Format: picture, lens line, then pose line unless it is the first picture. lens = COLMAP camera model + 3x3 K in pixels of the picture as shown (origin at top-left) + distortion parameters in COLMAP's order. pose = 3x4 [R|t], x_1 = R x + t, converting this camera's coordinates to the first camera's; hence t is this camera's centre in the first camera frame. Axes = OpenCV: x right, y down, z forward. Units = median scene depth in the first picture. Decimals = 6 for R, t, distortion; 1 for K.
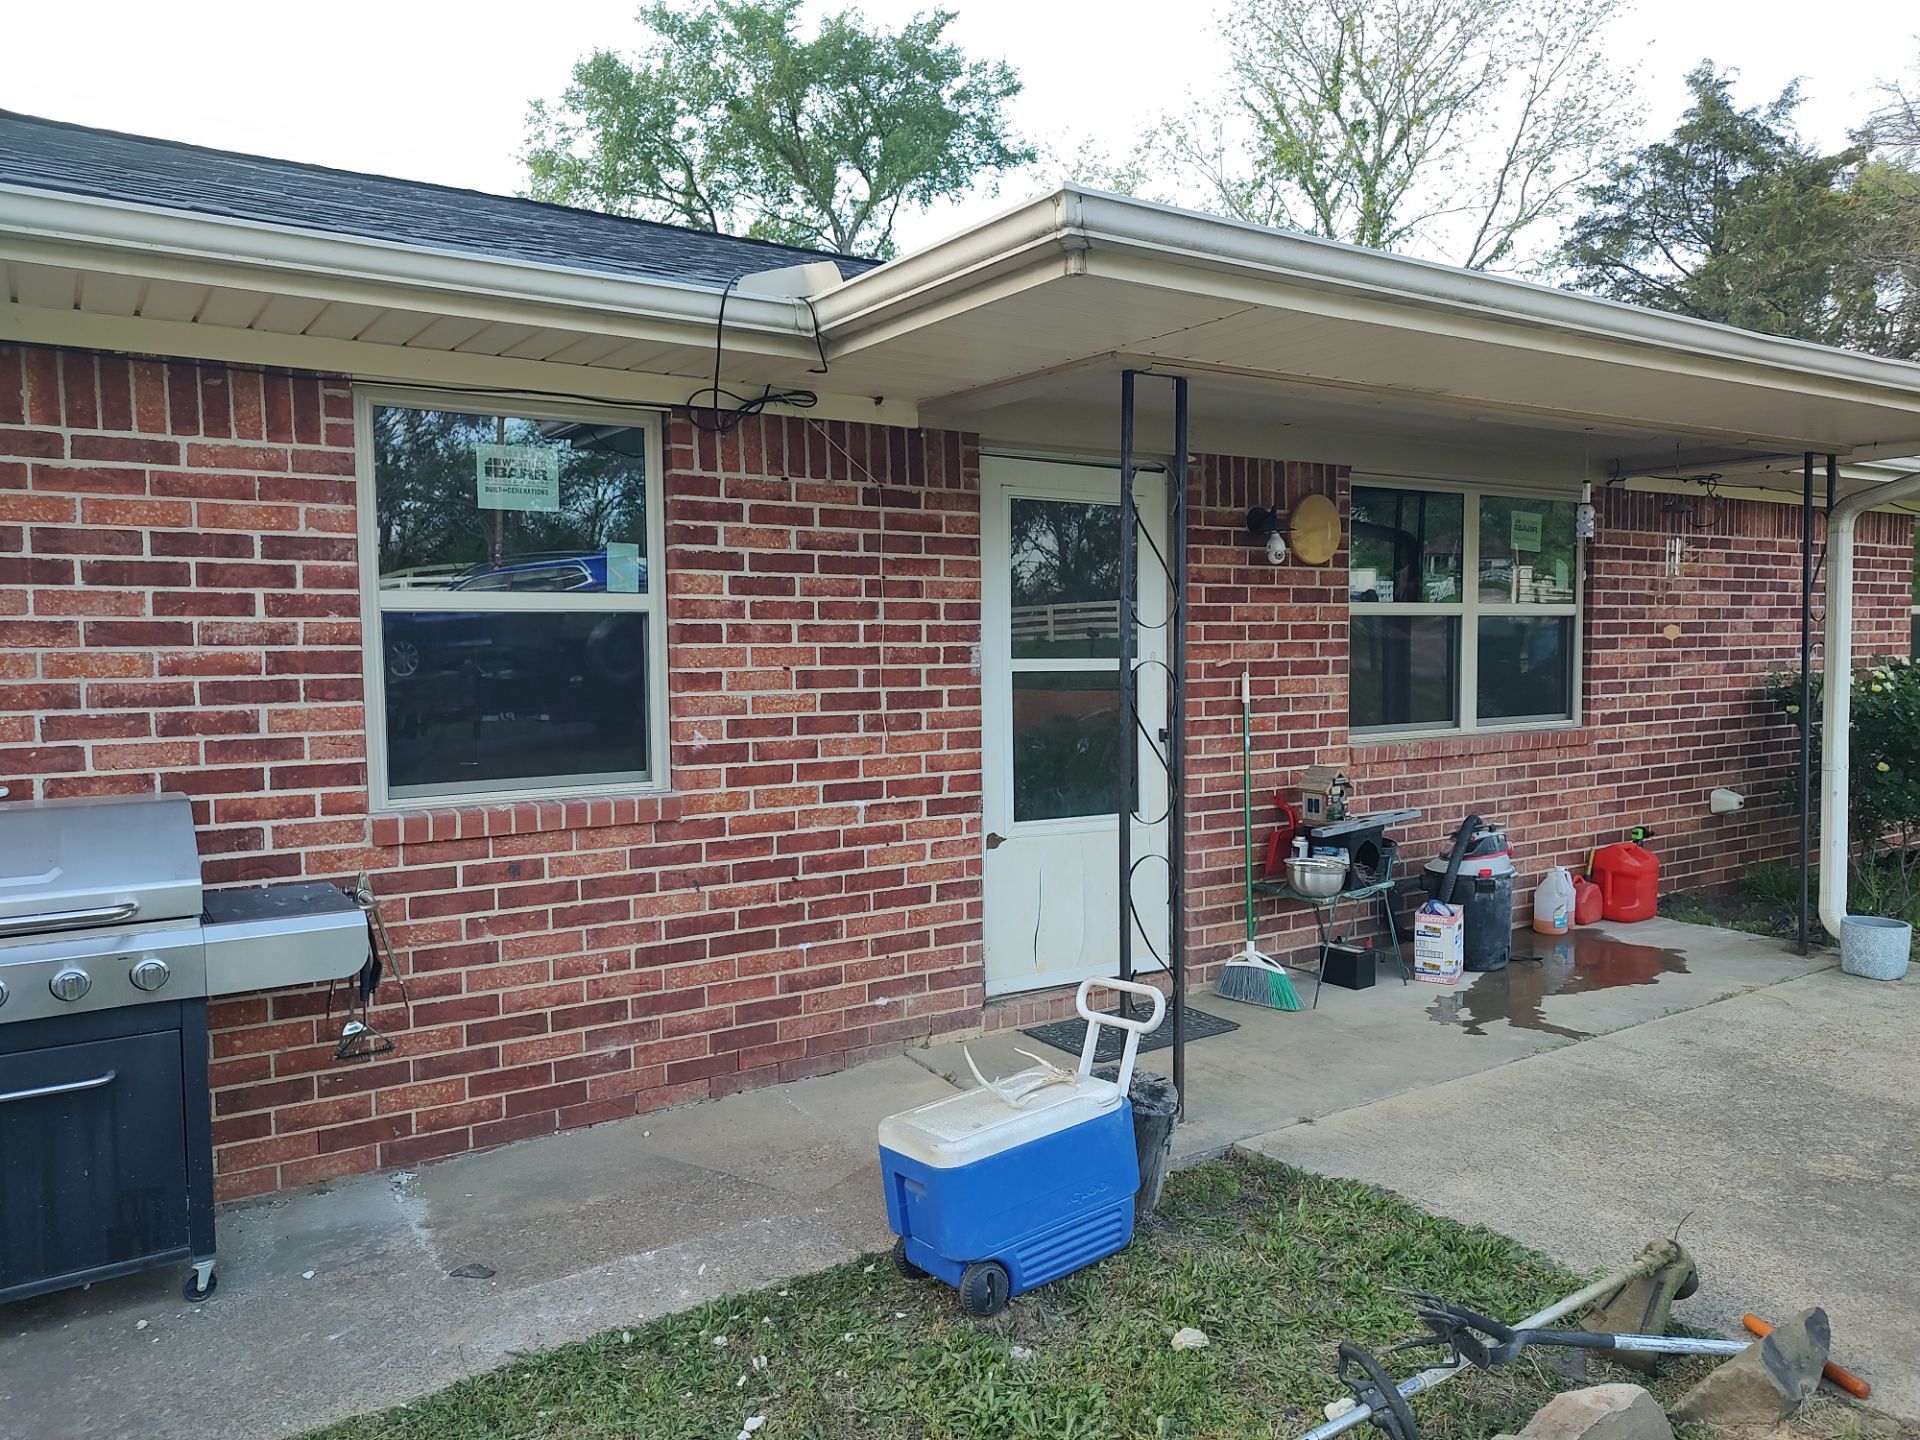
lens RADIAL K [[1384.8, 0, 981.5], [0, 1384.8, 716.2], [0, 0, 1]] dist [0.029608, -0.034059]
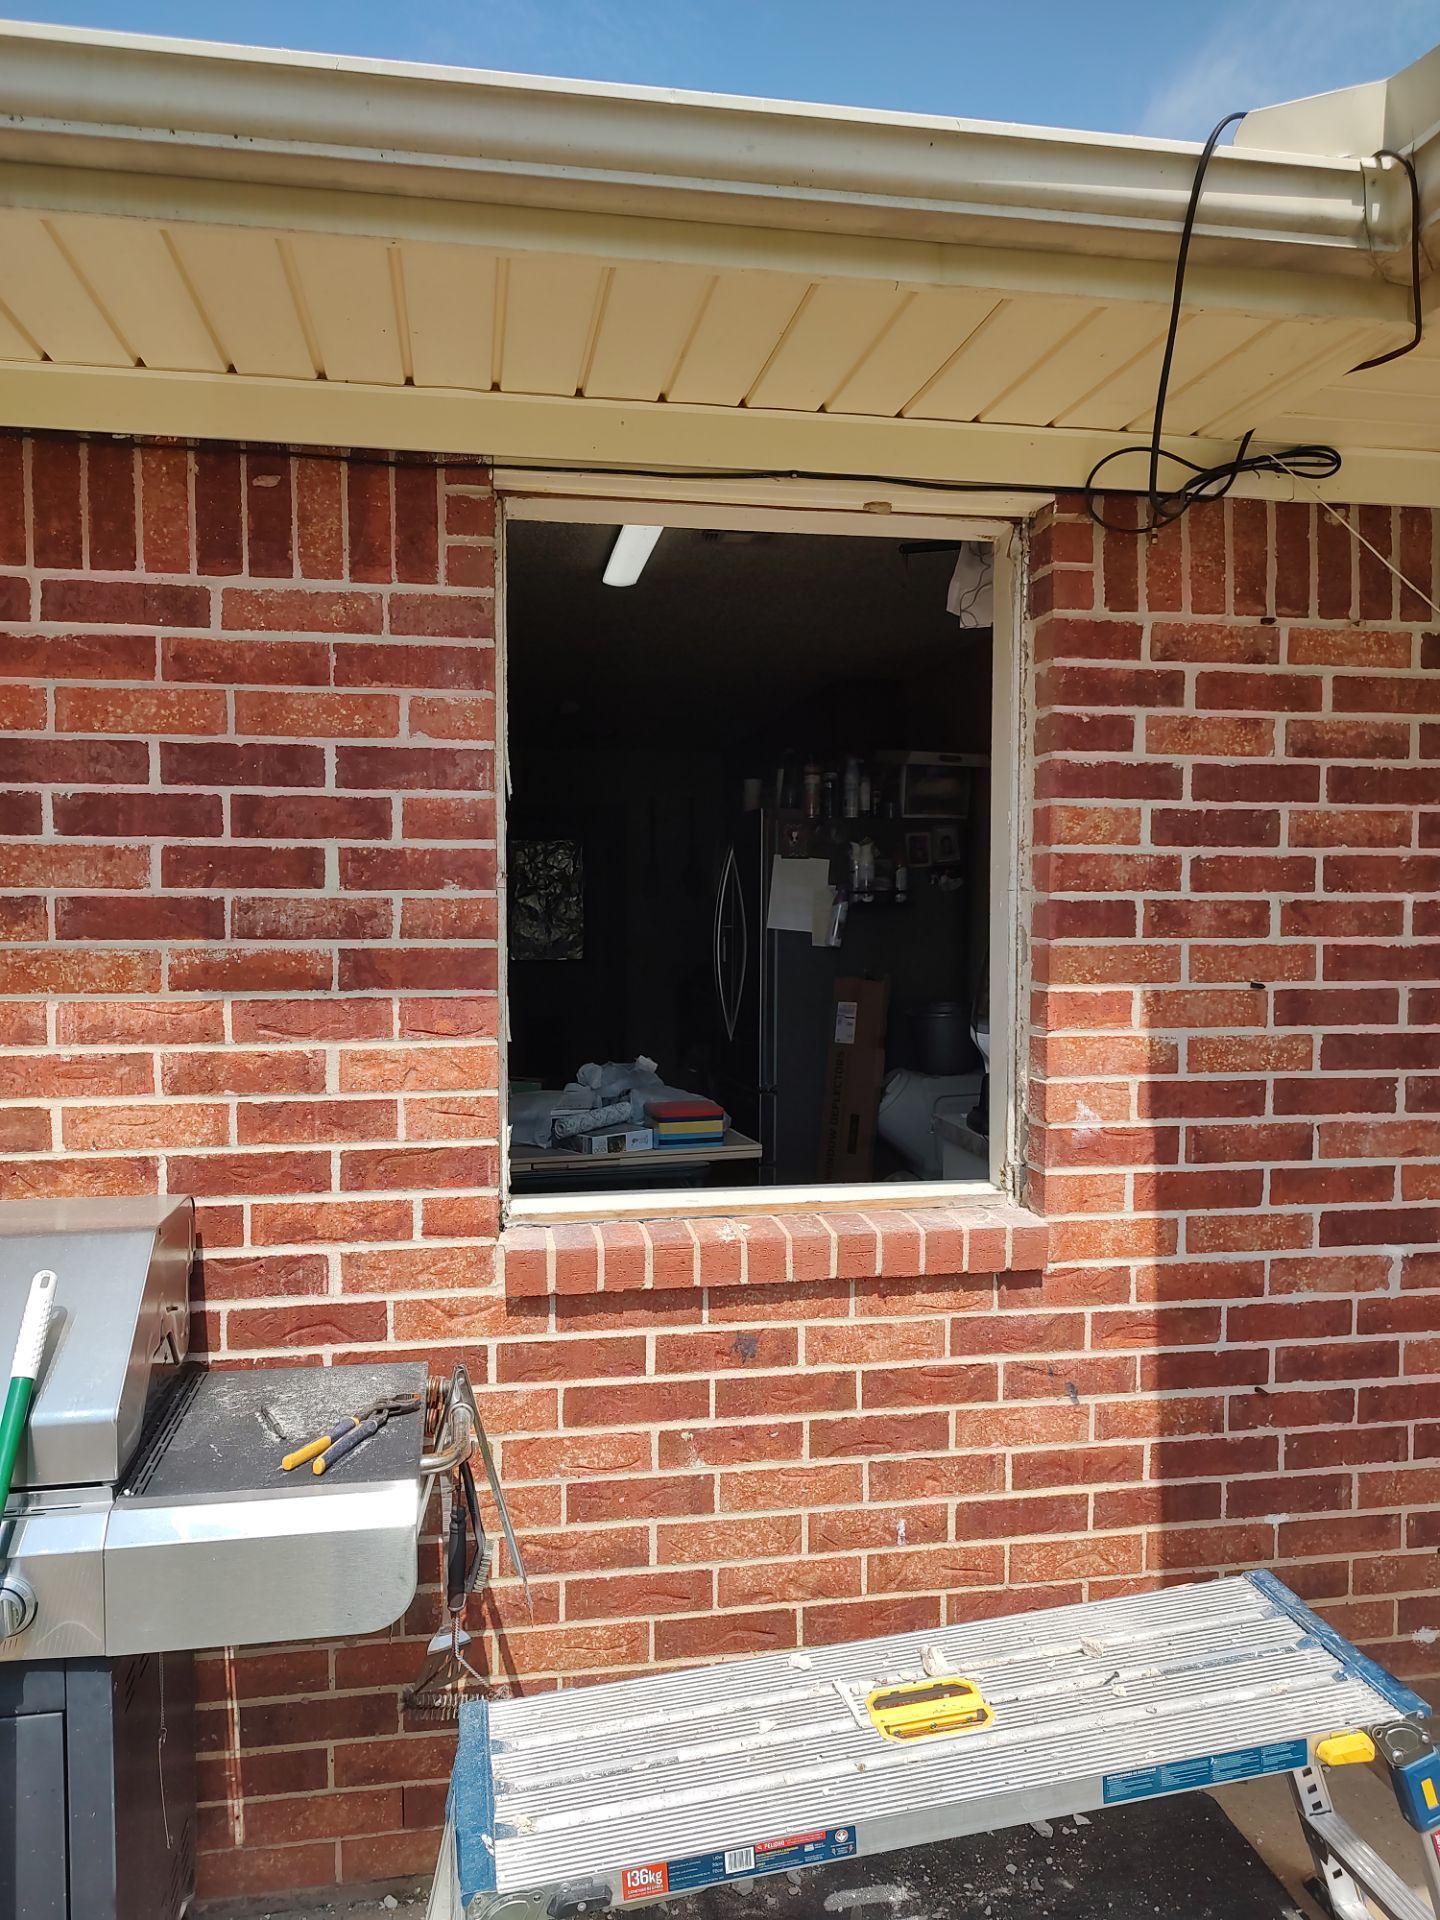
lens RADIAL K [[1384.8, 0, 720.0], [0, 1384.8, 960.0], [0, 0, 1]] dist [0.029608, -0.034059]
pose [[0.913362, 0.028006, -0.406184, -0.124479], [-0.030440, 0.999536, 0.000467, -0.042233], [0.406008, 0.011938, 0.913791, 0.485051]]
